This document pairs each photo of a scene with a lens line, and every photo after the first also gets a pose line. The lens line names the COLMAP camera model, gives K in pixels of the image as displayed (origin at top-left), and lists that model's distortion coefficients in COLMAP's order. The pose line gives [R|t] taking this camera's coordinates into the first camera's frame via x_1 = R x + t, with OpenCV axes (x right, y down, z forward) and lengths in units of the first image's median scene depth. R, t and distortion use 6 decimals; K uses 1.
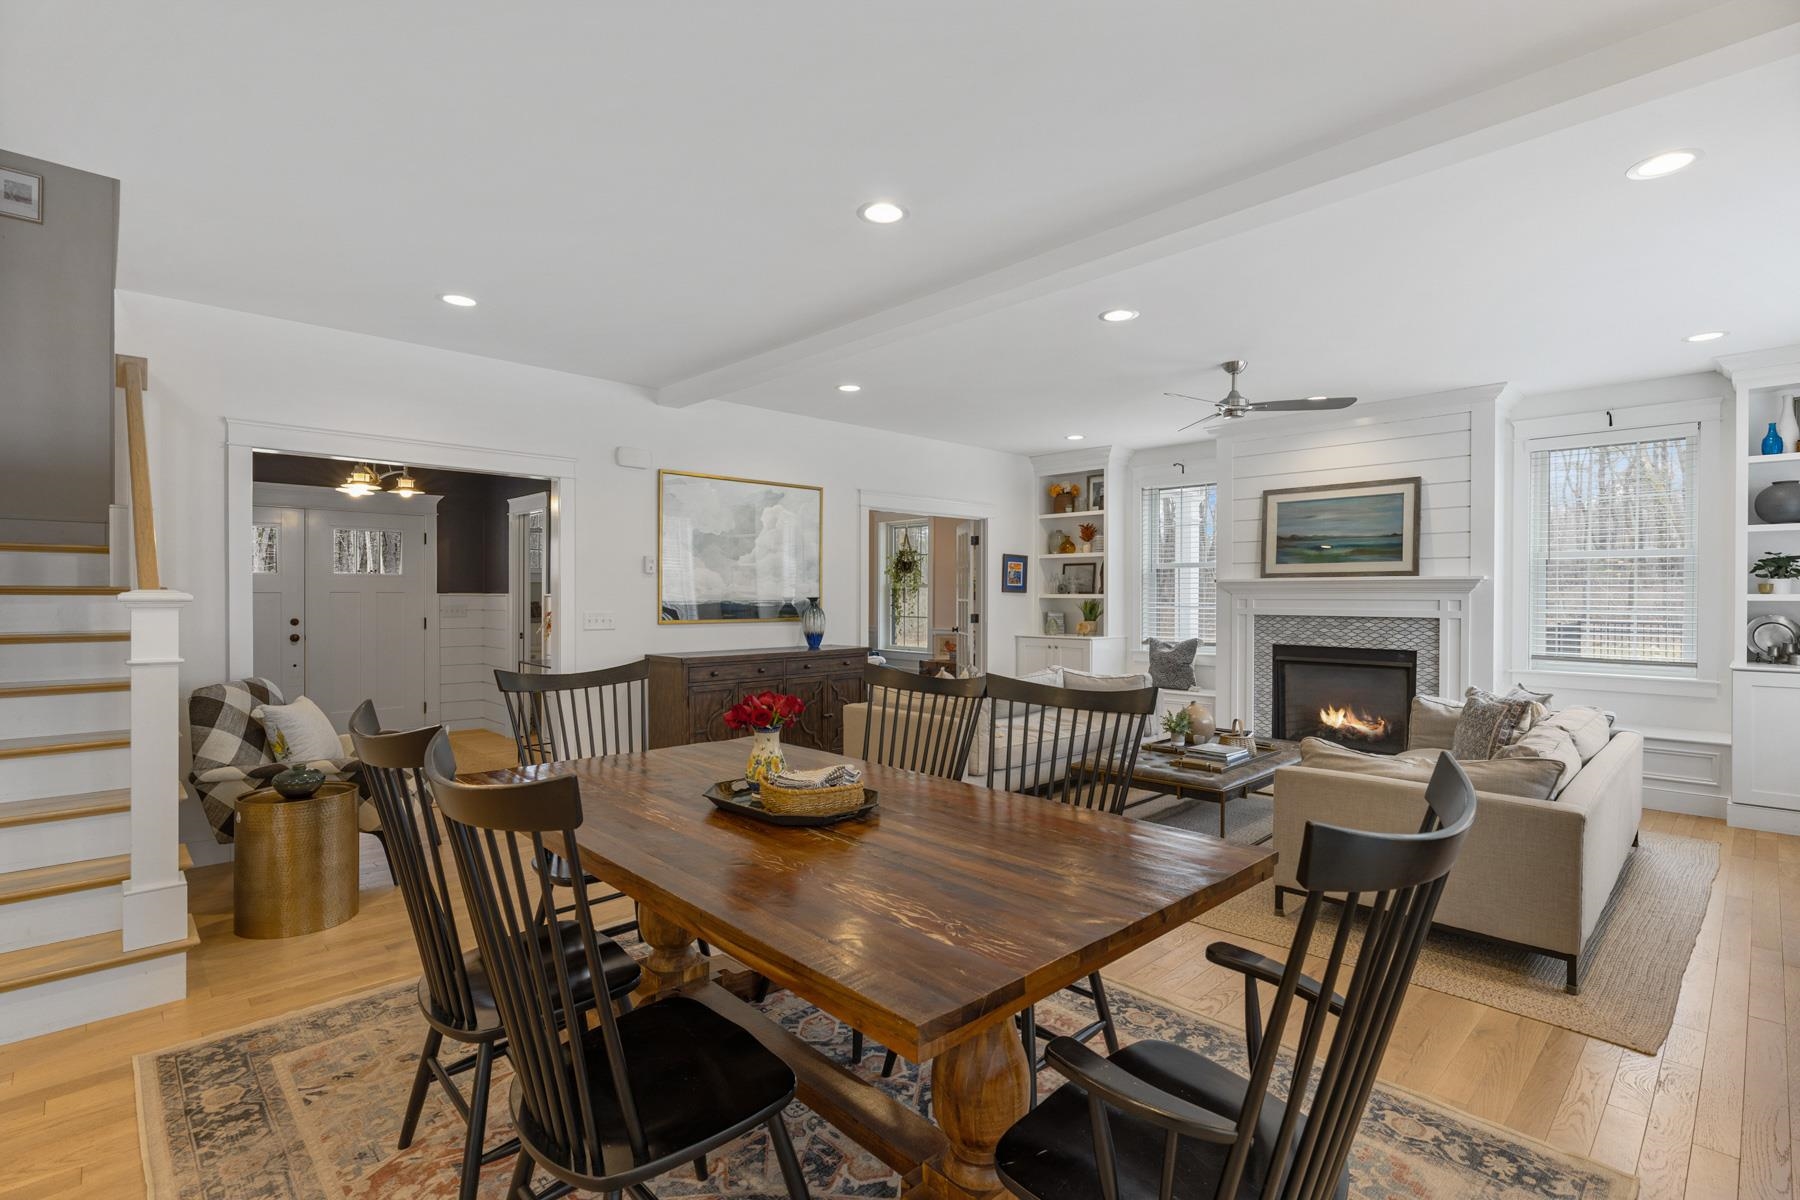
lens RADIAL K [[873.1, 0, 897.1], [0, 873.1, 606.0], [0, 0, 1]] dist [0.004033, 0.000671]
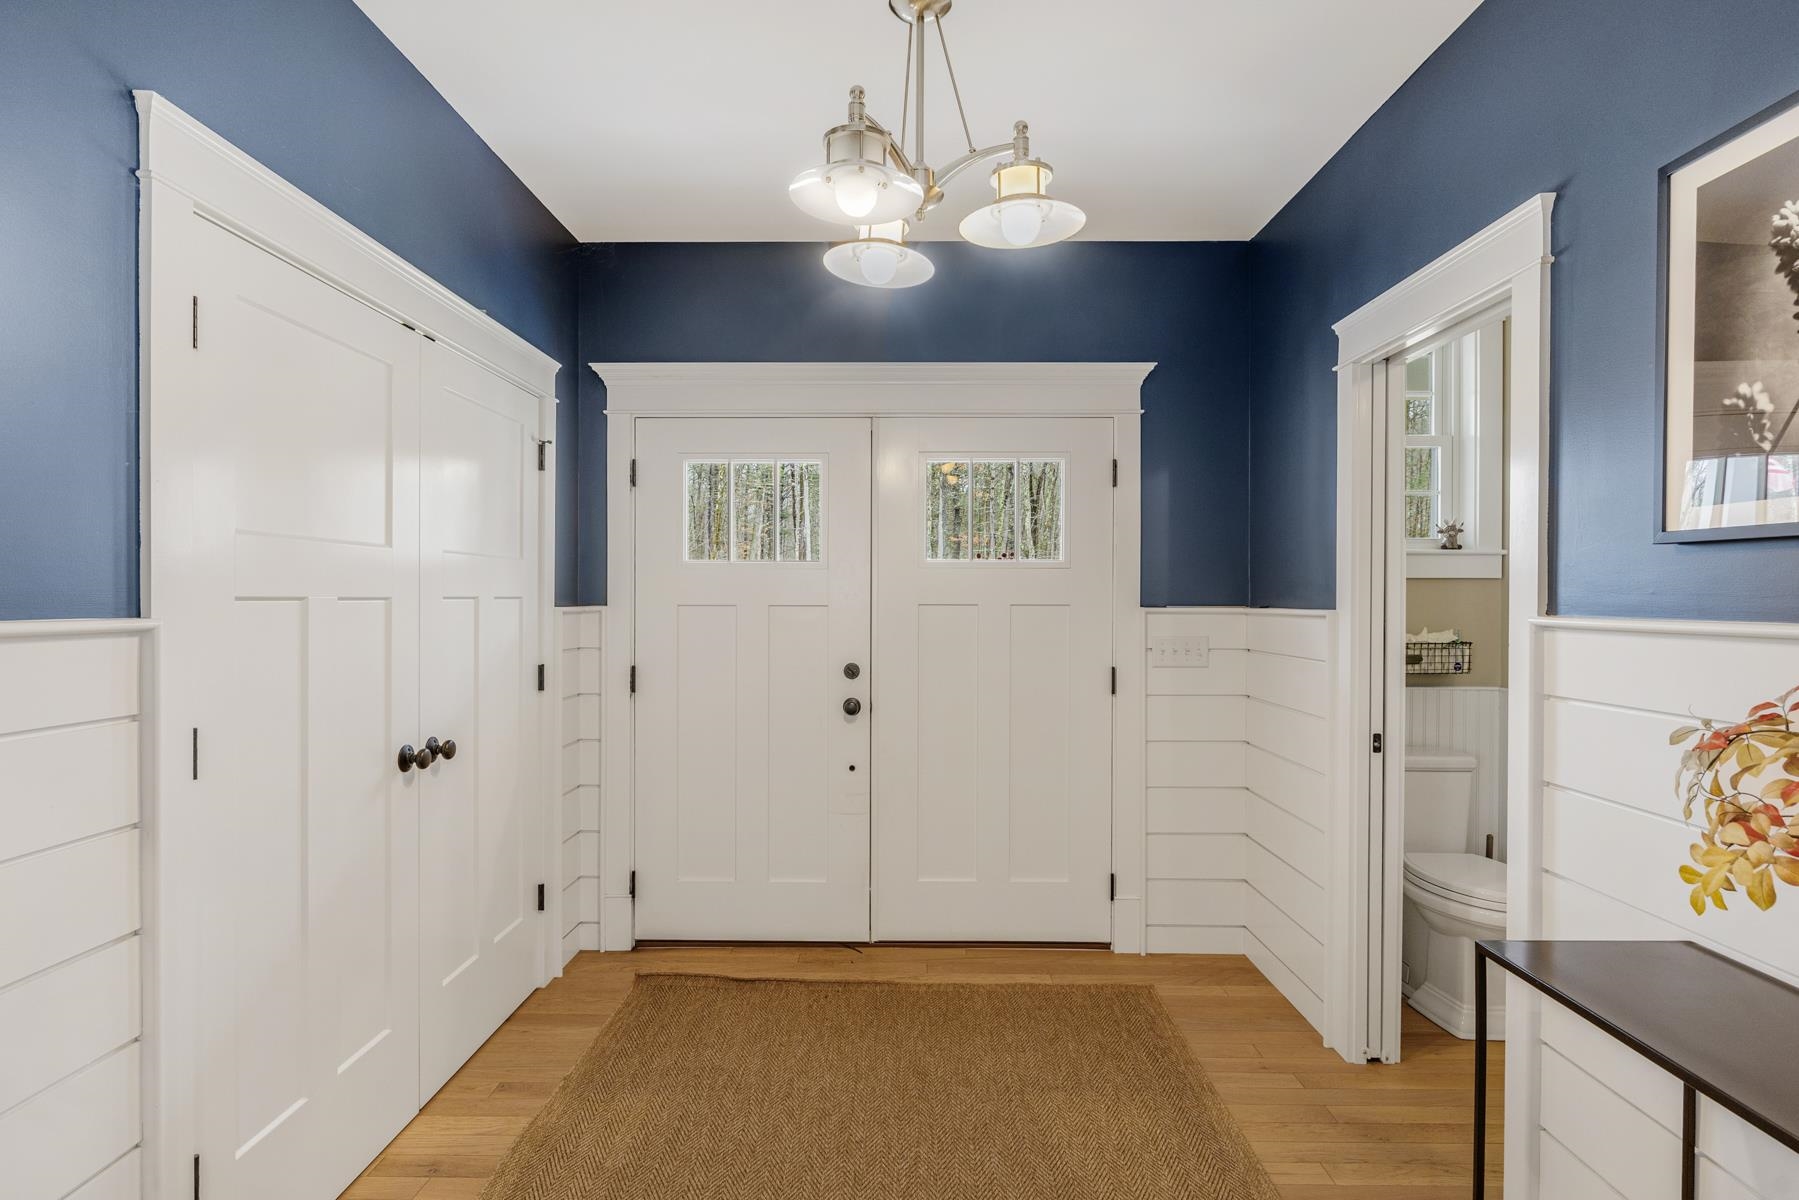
lens RADIAL K [[938.0, 0, 899.1], [0, 938.0, 599.8], [0, 0, 1]] dist [-0.000141, -0.000009]
pose [[0.723885, -0.001489, -0.689919, -0.335599], [-0.002950, 0.999982, -0.005254, -0.016082], [0.689914, 0.005839, 0.723868, 0.663553]]
